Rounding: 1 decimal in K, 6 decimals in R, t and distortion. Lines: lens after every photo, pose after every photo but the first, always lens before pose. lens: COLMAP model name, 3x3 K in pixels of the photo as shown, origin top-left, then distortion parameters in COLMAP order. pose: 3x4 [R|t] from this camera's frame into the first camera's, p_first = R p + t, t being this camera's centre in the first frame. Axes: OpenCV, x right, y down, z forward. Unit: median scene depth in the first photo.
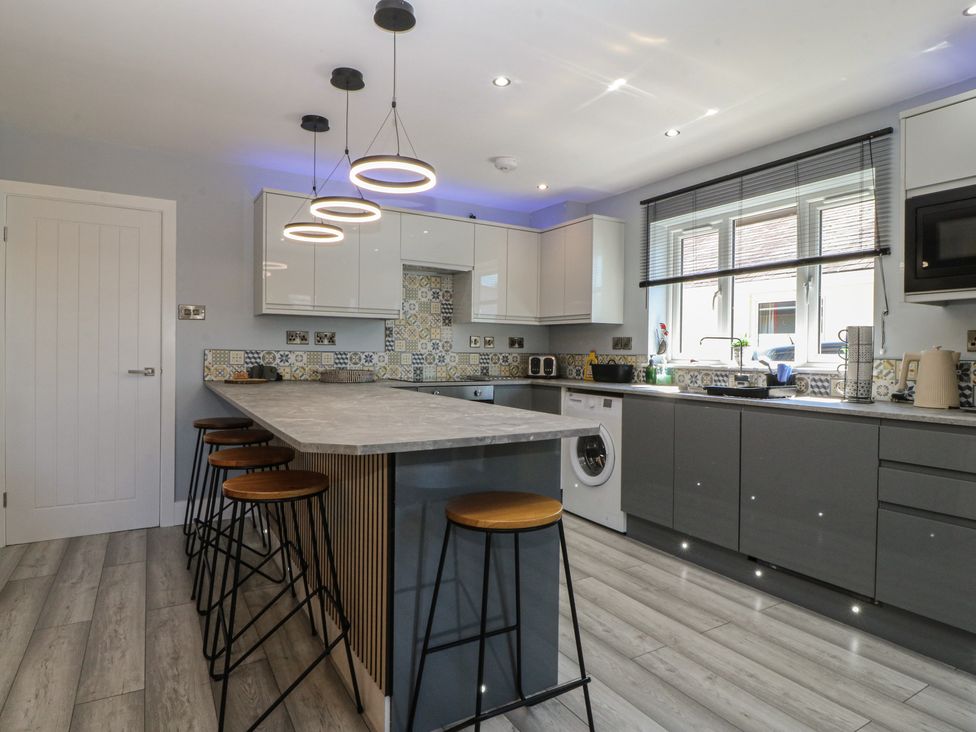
lens RADIAL K [[559.0, 0, 487.4], [0, 559.0, 362.6], [0, 0, 1]] dist [-0.007422, -0.002725]
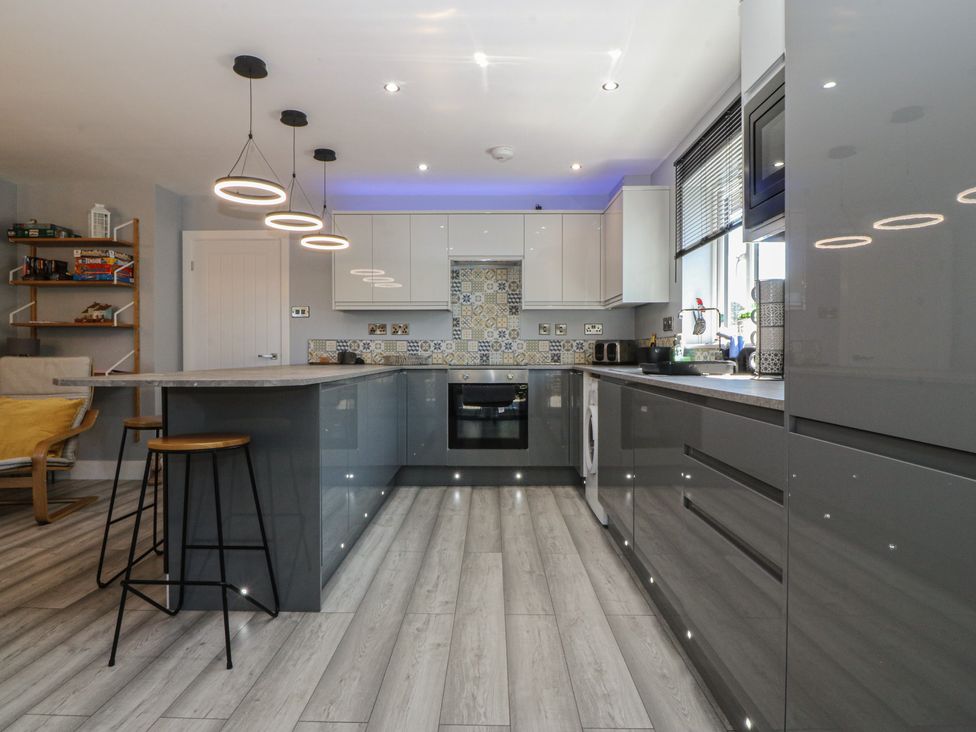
lens RADIAL K [[547.5, 0, 488.0], [0, 547.5, 366.0], [0, 0, 1]] dist [-0.003097, -0.002038]
pose [[0.851306, -0.000251, -0.524670, 0.483269], [0.000516, 1.000000, 0.000358, 0.034584], [0.524670, -0.000575, 0.851306, 0.107259]]
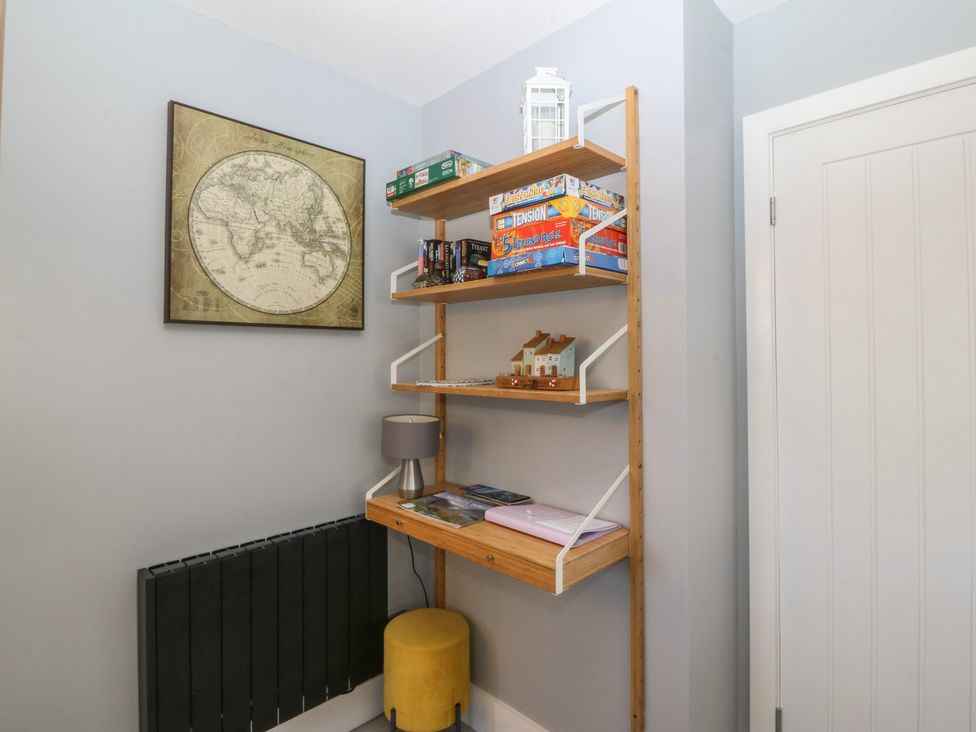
lens RADIAL K [[538.8, 0, 488.0], [0, 538.8, 354.7], [0, 0, 1]] dist [-0.001247, -0.013688]
pose [[0.239393, -0.015508, -0.970799, -0.345772], [-0.000381, 0.999871, -0.016066, -0.065925], [0.970923, 0.004216, 0.239356, 0.479155]]
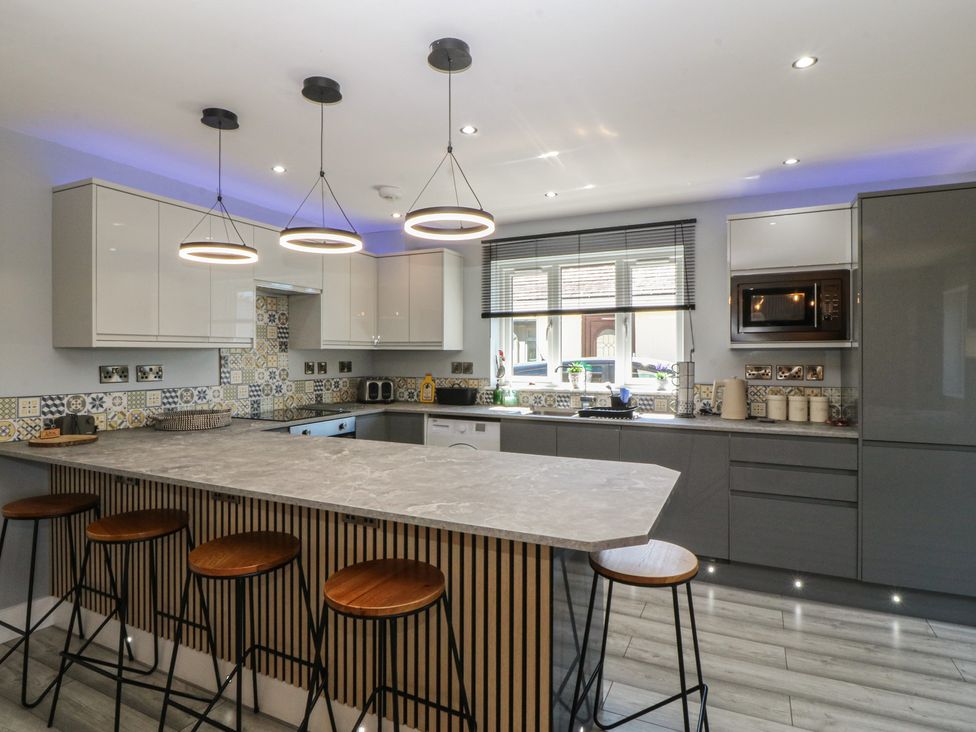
lens RADIAL K [[538.8, 0, 488.0], [0, 538.8, 354.7], [0, 0, 1]] dist [-0.001247, -0.013688]
pose [[0.835182, -0.012915, 0.549822, -0.310189], [0.020059, 0.999774, -0.006986, -0.054829], [-0.549608, 0.016864, 0.835253, 0.102787]]
